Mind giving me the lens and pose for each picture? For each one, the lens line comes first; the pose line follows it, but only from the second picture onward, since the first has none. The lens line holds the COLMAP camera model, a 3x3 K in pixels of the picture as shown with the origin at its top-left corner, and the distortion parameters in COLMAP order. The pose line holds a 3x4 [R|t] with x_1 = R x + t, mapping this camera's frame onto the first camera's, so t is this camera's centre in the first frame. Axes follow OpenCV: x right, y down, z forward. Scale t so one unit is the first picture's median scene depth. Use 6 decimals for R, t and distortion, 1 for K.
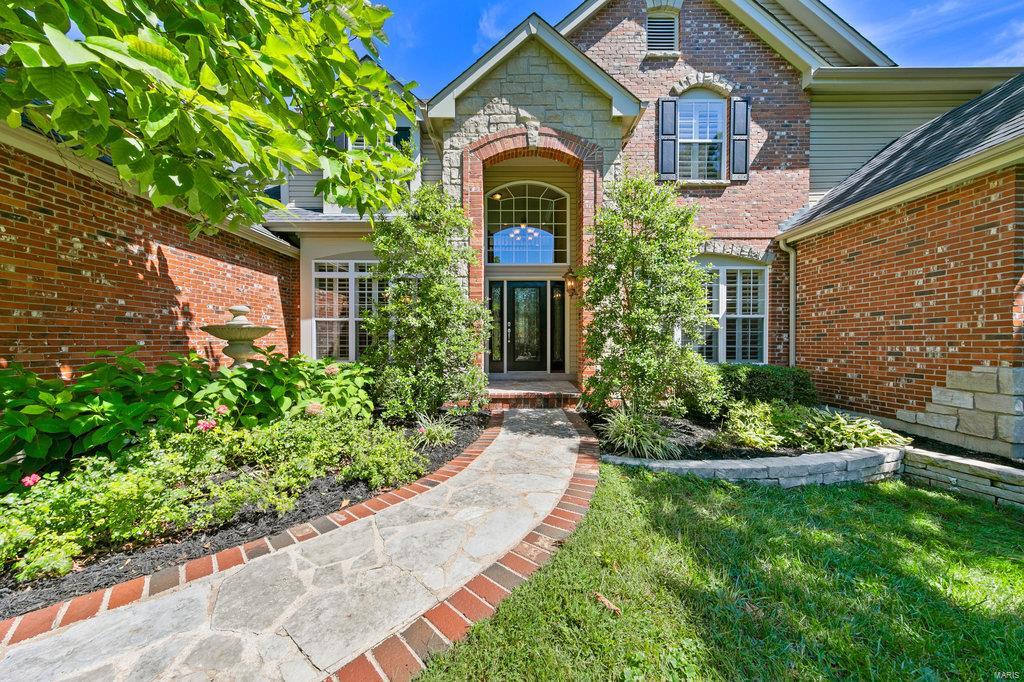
lens RADIAL K [[353.0, 0, 509.3], [0, 353.0, 342.0], [0, 0, 1]] dist [0.000705, -0.000016]
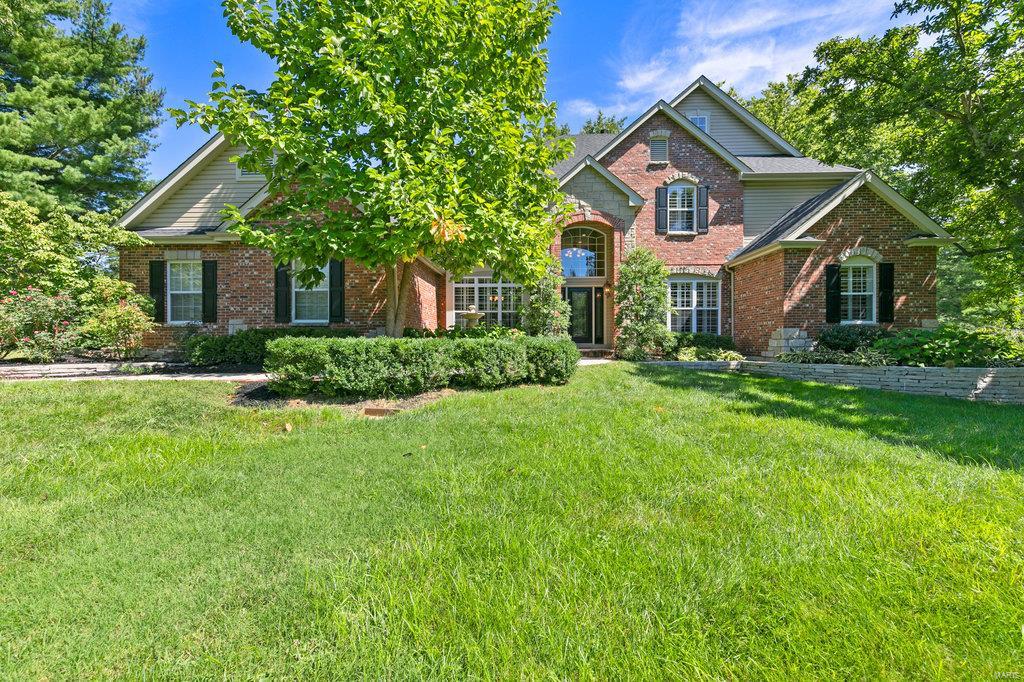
lens RADIAL K [[433.8, 0, 514.6], [0, 433.8, 341.5], [0, 0, 1]] dist [0.005343, 0.000023]
pose [[0.999534, -0.003702, -0.030311, -0.232392], [0.003761, 0.999991, 0.001885, 0.085505], [0.030304, -0.001998, 0.999539, -1.216718]]
